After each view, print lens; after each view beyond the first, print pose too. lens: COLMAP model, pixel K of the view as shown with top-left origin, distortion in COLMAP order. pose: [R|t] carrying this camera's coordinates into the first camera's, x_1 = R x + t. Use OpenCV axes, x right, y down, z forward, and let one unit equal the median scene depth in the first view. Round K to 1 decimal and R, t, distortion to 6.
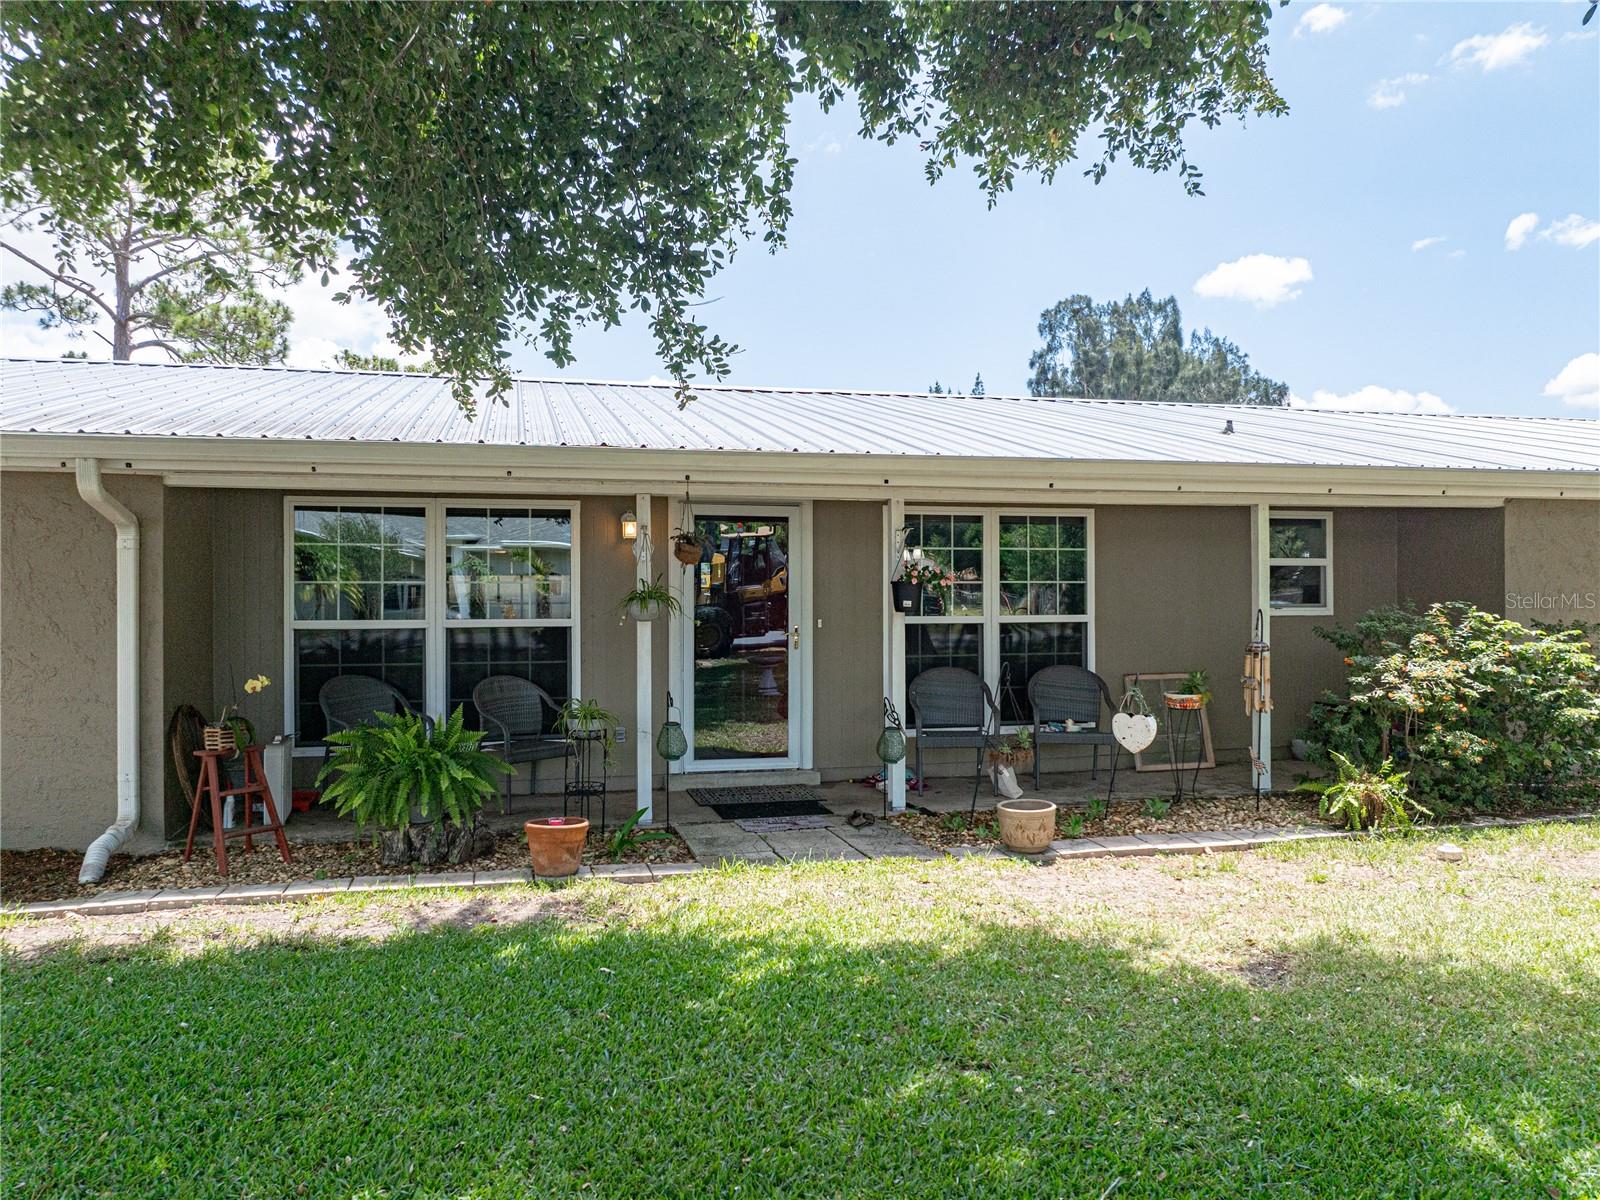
lens RADIAL K [[1143.7, 0, 794.2], [0, 1143.7, 599.8], [0, 0, 1]] dist [-0.041113, 0.006627]
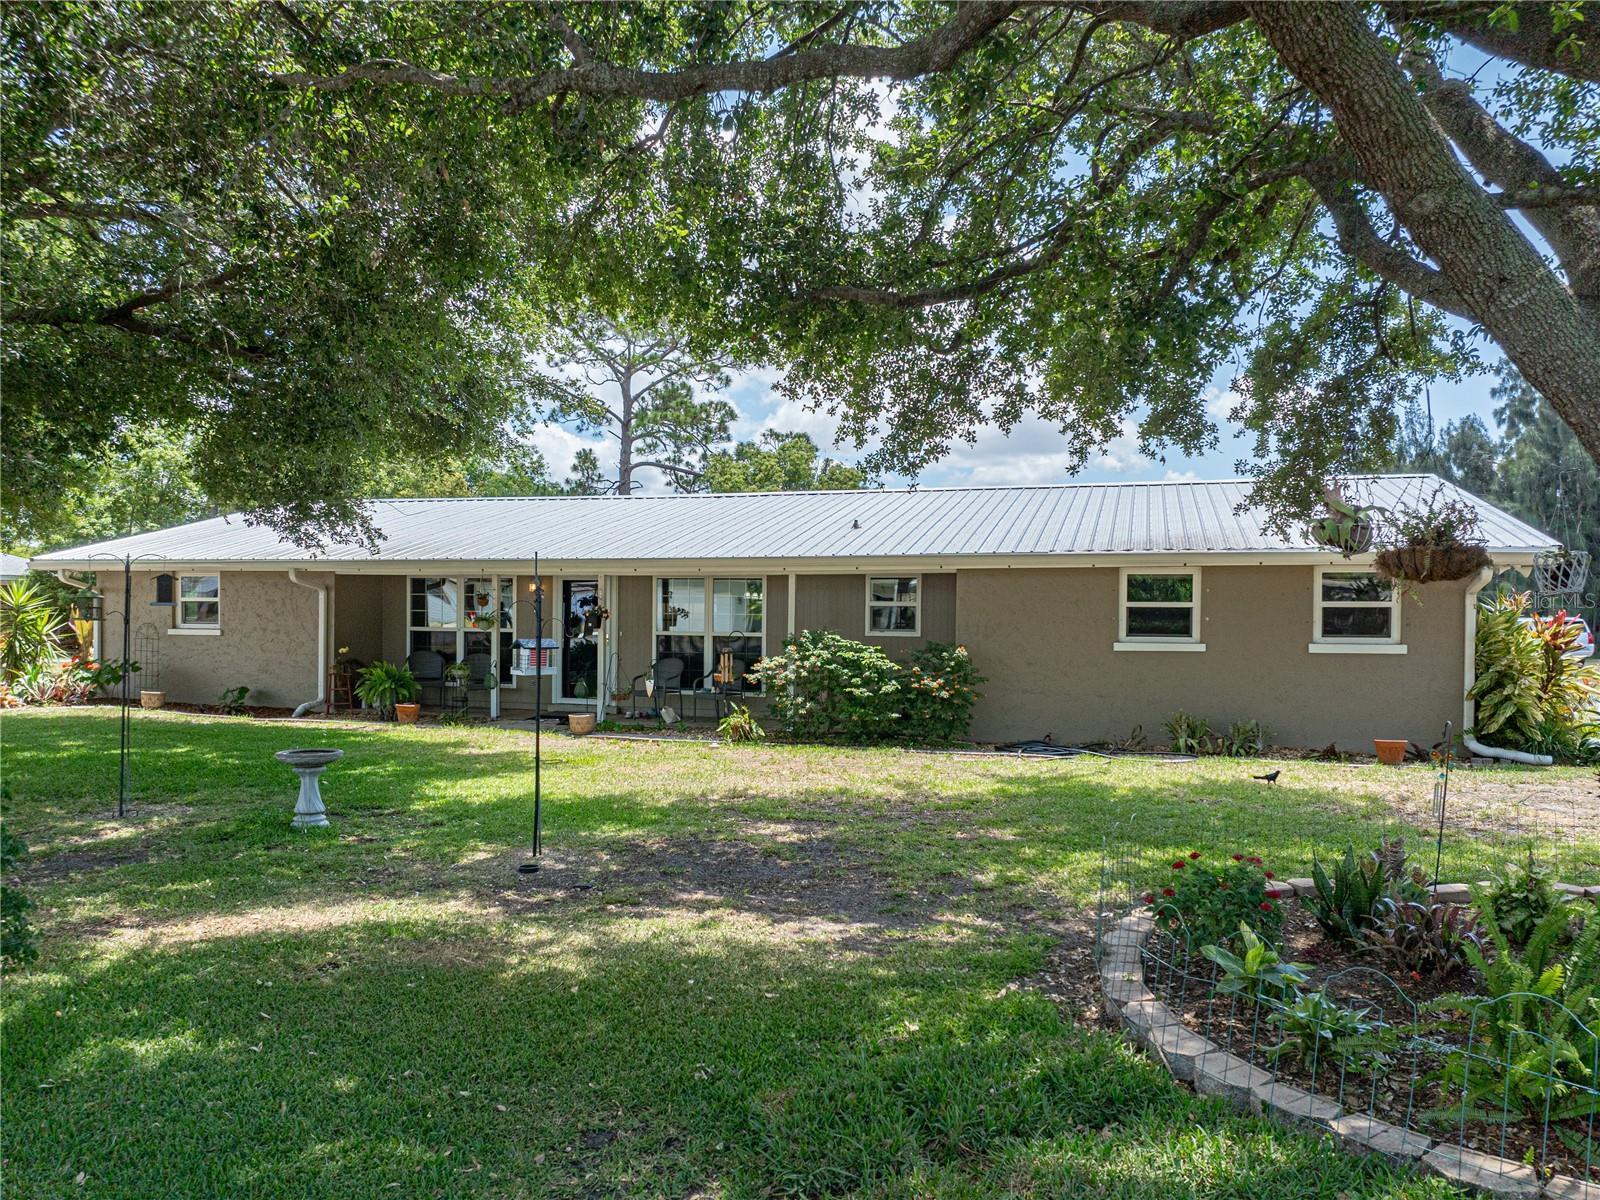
lens RADIAL K [[1143.7, 0, 794.2], [0, 1143.7, 599.8], [0, 0, 1]] dist [-0.041113, 0.006627]
pose [[0.878246, 0.003557, -0.478196, 1.111062], [-0.017728, 0.999527, -0.025124, 0.005034], [0.477881, 0.030543, 0.877894, -0.551493]]
